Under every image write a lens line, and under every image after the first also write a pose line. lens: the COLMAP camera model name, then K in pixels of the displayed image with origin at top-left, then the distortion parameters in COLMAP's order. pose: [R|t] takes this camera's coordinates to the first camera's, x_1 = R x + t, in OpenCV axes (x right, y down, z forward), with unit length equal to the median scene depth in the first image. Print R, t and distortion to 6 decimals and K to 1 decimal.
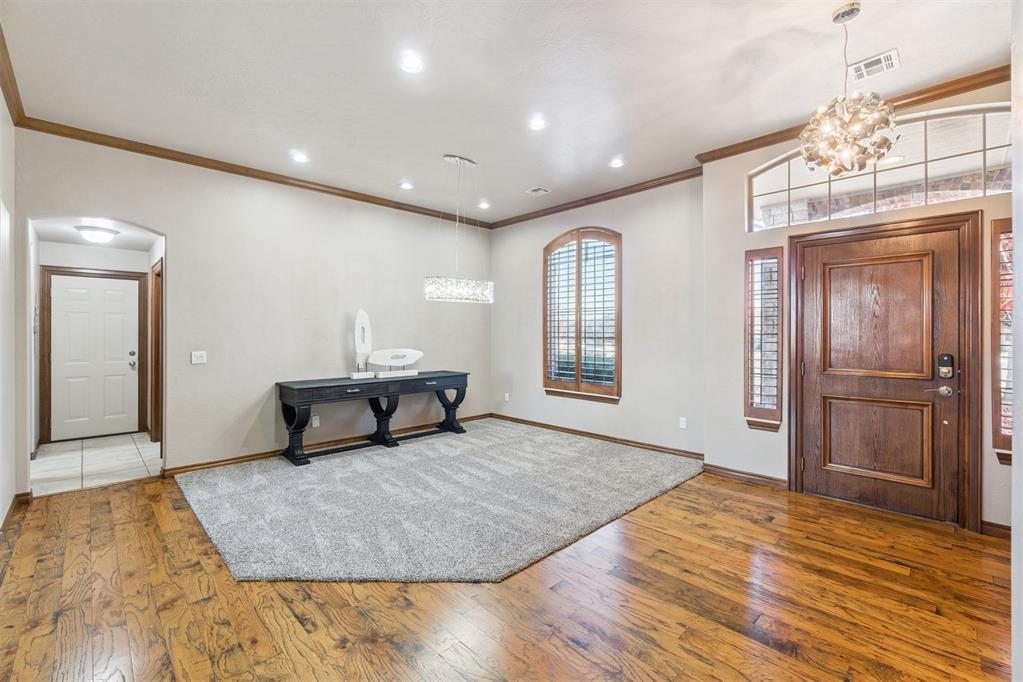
lens RADIAL K [[439.4, 0, 513.6], [0, 439.4, 334.7], [0, 0, 1]] dist [-0.003186, 0.000777]
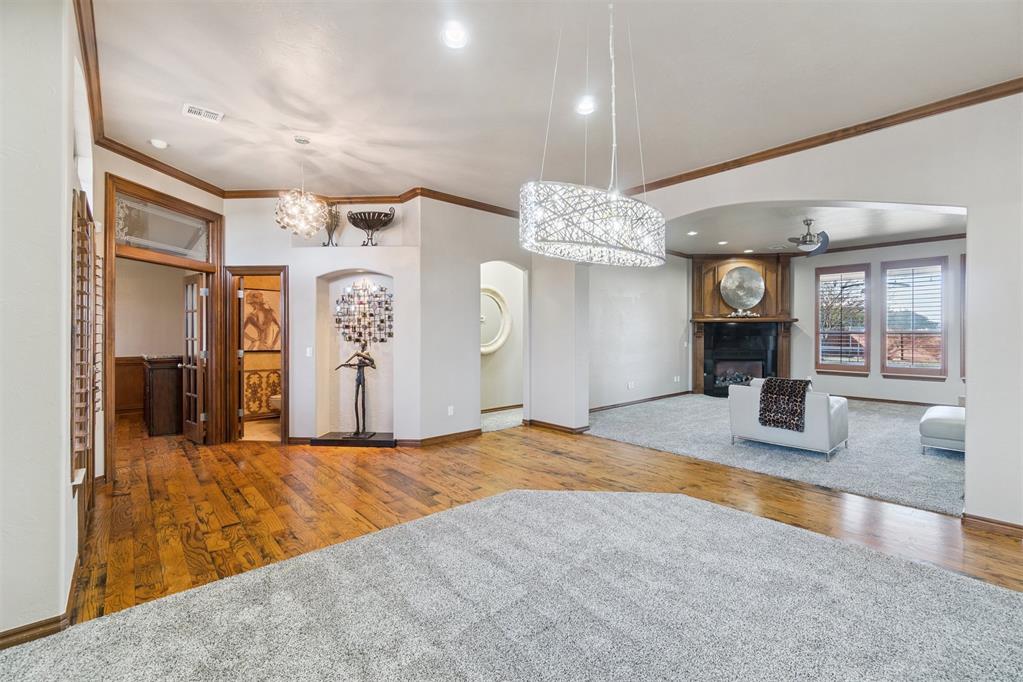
lens RADIAL K [[437.3, 0, 515.8], [0, 437.3, 334.8], [0, 0, 1]] dist [-0.000159, 0.000312]
pose [[-0.999044, -0.001808, 0.043675, -0.060043], [-0.001491, 0.999972, 0.007305, -0.006816], [-0.043687, 0.007233, -0.999019, 1.339127]]
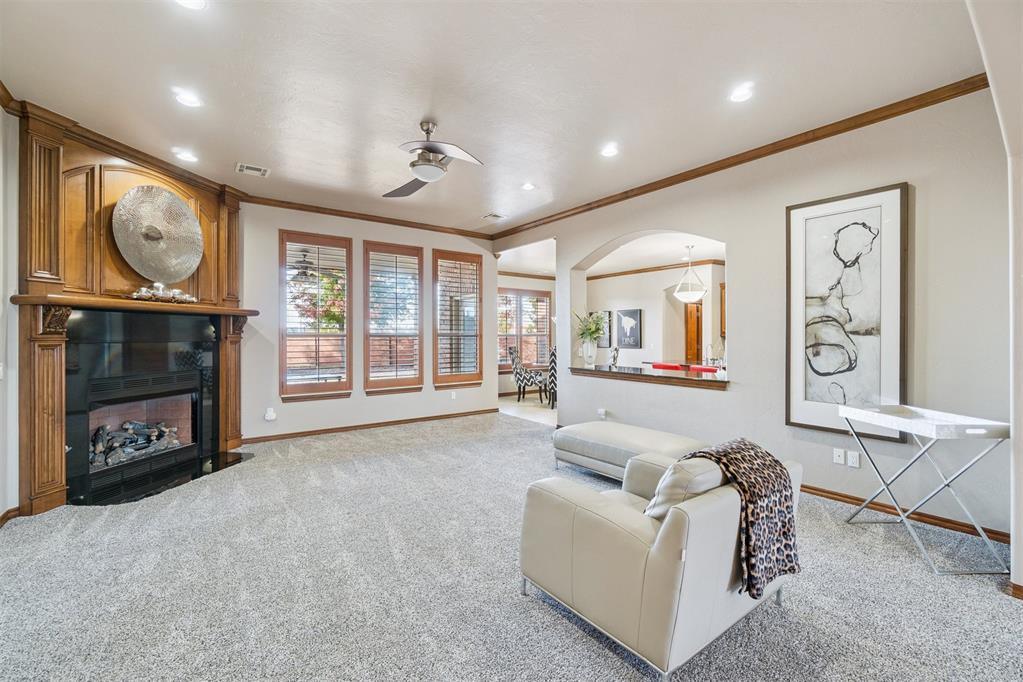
lens RADIAL K [[439.4, 0, 513.6], [0, 439.4, 334.7], [0, 0, 1]] dist [-0.003186, 0.000777]
pose [[-0.136244, -0.004120, -0.990667, -0.218162], [-0.000097, 0.999991, -0.004146, -0.000260], [0.990675, -0.000469, -0.136244, 0.091448]]
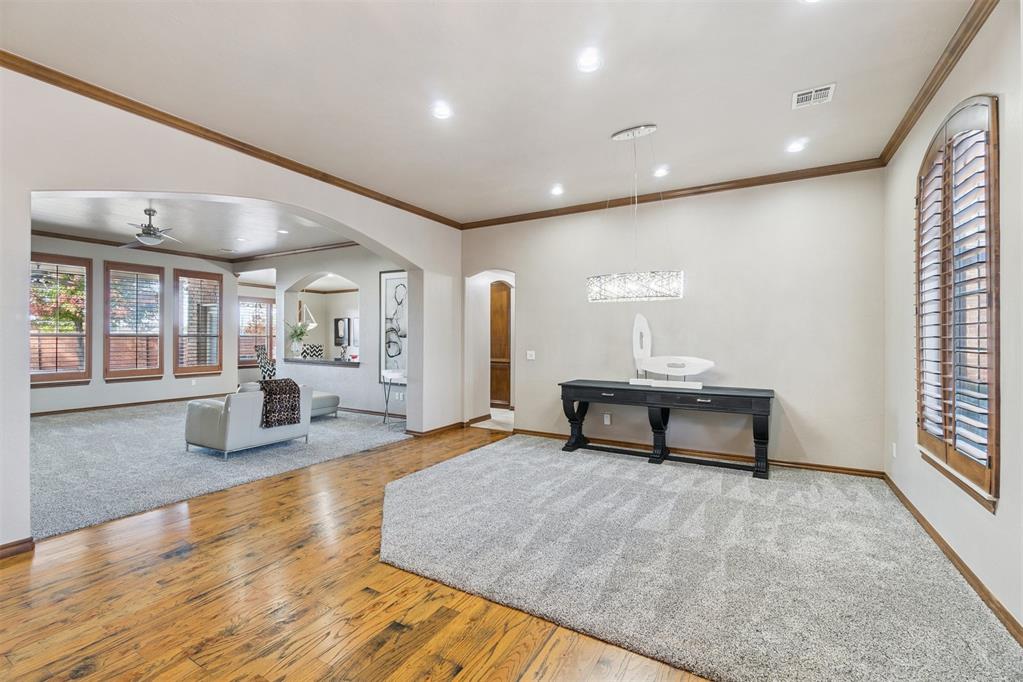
lens RADIAL K [[439.4, 0, 513.6], [0, 439.4, 334.7], [0, 0, 1]] dist [-0.003186, 0.000777]
pose [[0.270261, -0.006458, -0.962765, 0.588345], [-0.005786, 0.999949, -0.008331, -0.001897], [0.962770, 0.007823, 0.270210, 0.530642]]
